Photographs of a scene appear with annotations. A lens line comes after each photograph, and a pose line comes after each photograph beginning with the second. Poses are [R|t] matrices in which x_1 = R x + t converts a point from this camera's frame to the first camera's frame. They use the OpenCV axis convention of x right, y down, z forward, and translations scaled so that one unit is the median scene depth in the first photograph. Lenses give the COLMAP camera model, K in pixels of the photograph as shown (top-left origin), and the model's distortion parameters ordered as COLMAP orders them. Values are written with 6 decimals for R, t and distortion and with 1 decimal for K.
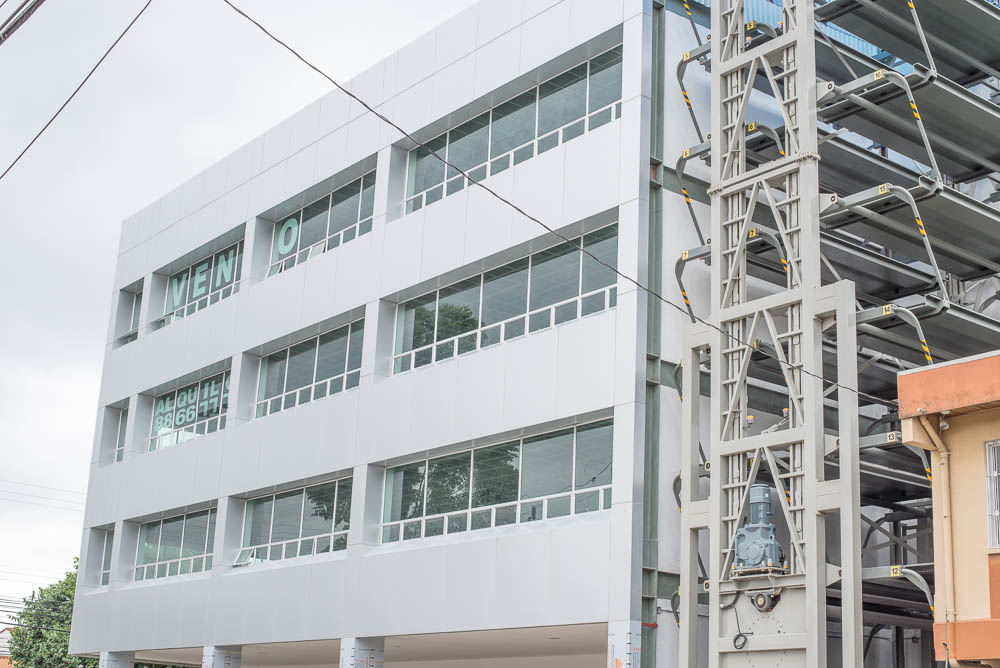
lens RADIAL K [[1414.3, 0, 500.0], [0, 1414.3, 334.0], [0, 0, 1]] dist [-0.087802, -0.028198]
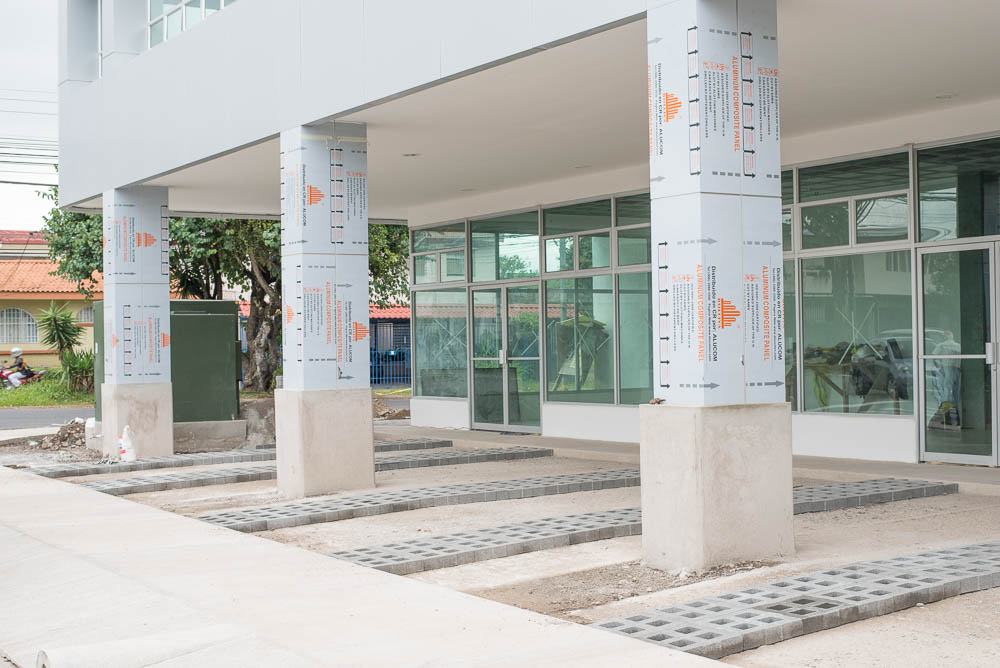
lens RADIAL K [[1418.9, 0, 500.0], [0, 1418.9, 334.0], [0, 0, 1]] dist [-0.111074, -0.002117]
pose [[0.993110, -0.062281, -0.099261, -0.090283], [0.087417, 0.957863, 0.273601, 0.148056], [0.078038, -0.280393, 0.956708, 0.496135]]
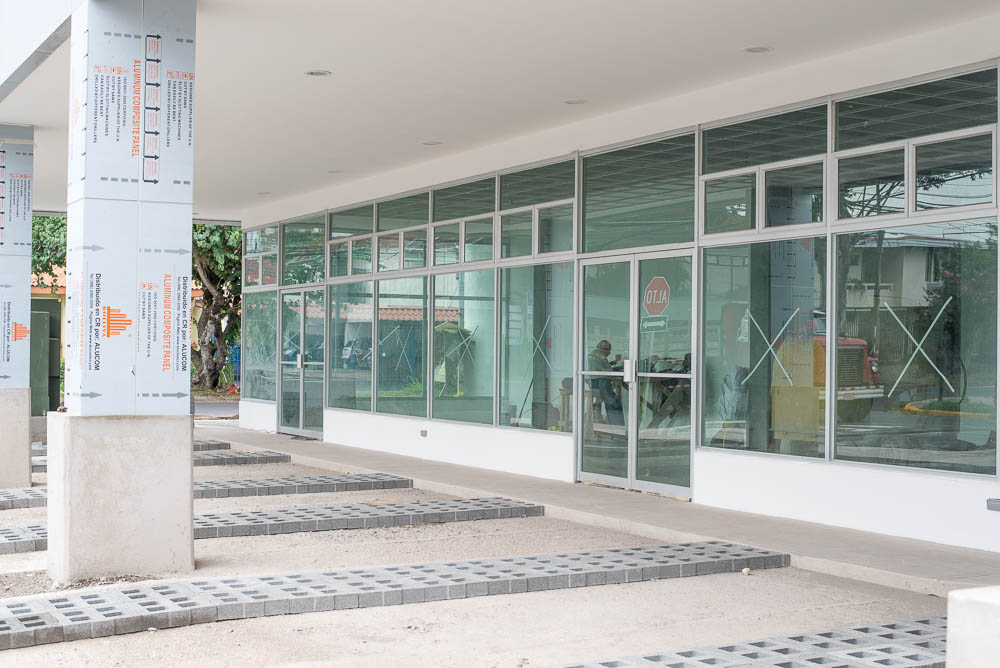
lens RADIAL K [[1414.3, 0, 500.0], [0, 1414.3, 334.0], [0, 0, 1]] dist [-0.087802, -0.028198]
pose [[0.984792, -0.037483, -0.169648, 0.029929], [0.082227, 0.960722, 0.265052, 0.159236], [0.153050, -0.274970, 0.949193, 0.517546]]
